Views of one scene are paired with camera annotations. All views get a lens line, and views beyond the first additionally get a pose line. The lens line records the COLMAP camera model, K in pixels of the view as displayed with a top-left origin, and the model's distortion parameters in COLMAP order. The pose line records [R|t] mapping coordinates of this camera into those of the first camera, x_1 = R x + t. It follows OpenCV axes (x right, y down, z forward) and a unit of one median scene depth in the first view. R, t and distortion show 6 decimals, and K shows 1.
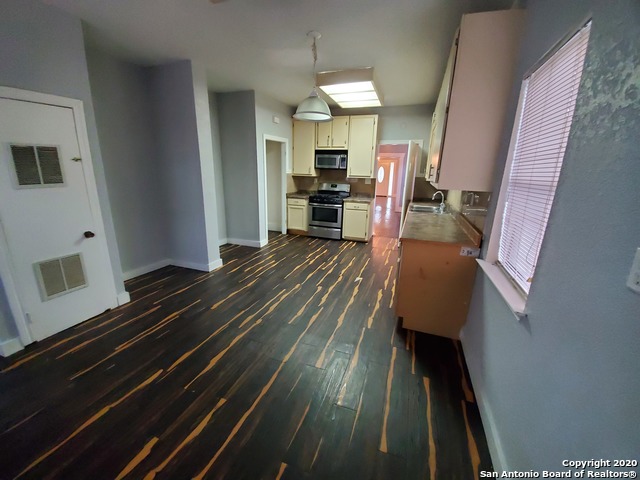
lens RADIAL K [[258.2, 0, 321.0], [0, 258.2, 239.6], [0, 0, 1]] dist [0.000360, -0.000064]
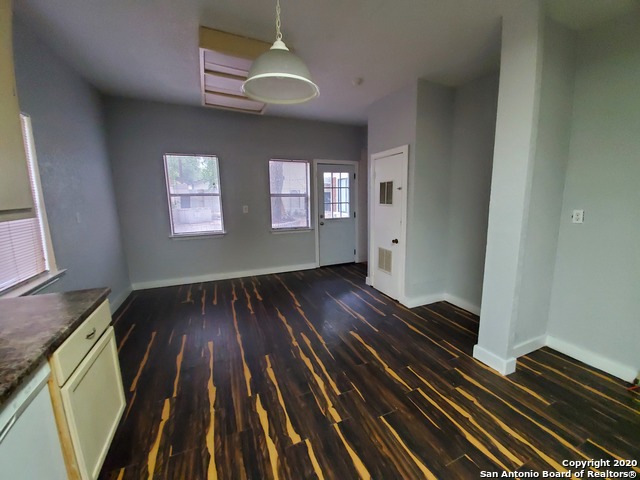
lens RADIAL K [[258.2, 0, 325.7], [0, 258.2, 239.4], [0, 0, 1]] dist [0.000360, -0.000064]
pose [[-0.731017, 0.097261, -0.675392, 0.267671], [-0.177342, 0.928697, 0.325687, -0.348647], [0.658911, 0.357858, -0.661645, 1.404365]]
